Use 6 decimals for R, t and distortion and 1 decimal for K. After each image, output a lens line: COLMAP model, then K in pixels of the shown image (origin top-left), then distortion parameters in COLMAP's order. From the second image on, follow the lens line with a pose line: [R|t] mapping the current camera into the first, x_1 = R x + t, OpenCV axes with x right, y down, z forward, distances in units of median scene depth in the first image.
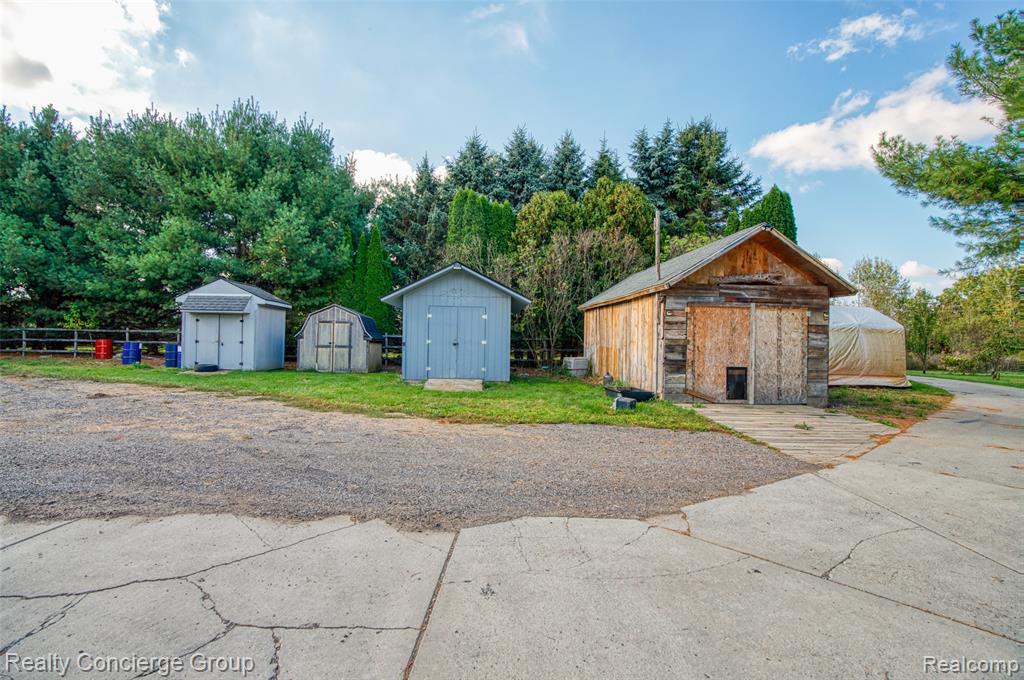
lens RADIAL K [[476.7, 0, 512.0], [0, 476.7, 340.0], [0, 0, 1]] dist [-0.062021, 0.024822]
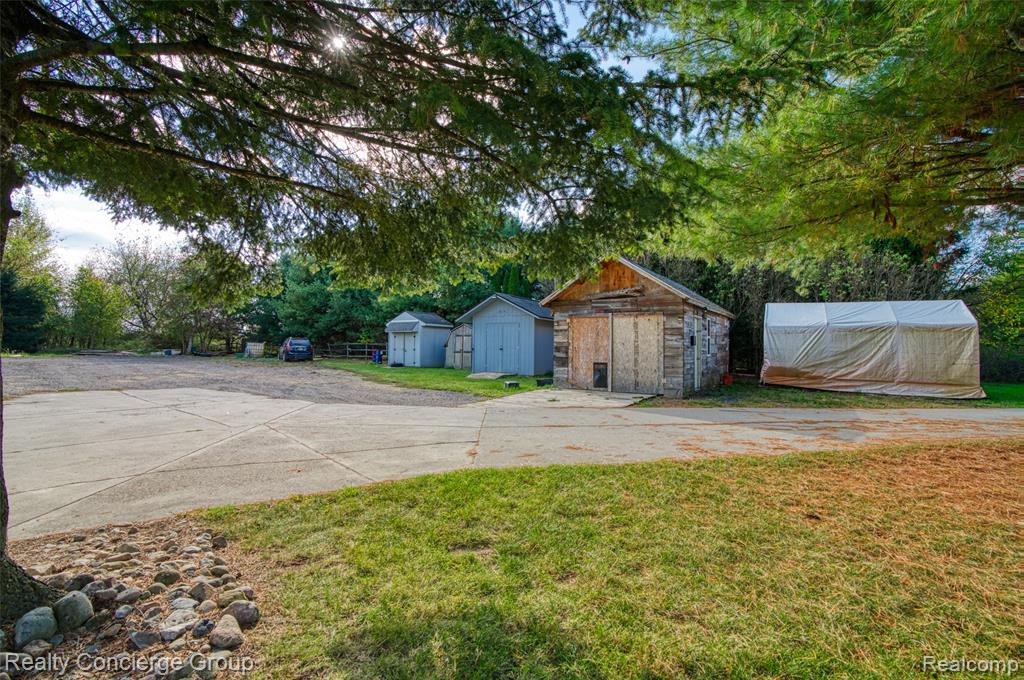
lens RADIAL K [[476.7, 0, 512.0], [0, 476.7, 340.0], [0, 0, 1]] dist [-0.062021, 0.024822]
pose [[0.805666, -0.019268, -0.592056, 1.047395], [0.001797, 0.999546, -0.030084, 0.033602], [0.592367, 0.023174, 0.805335, -0.202207]]
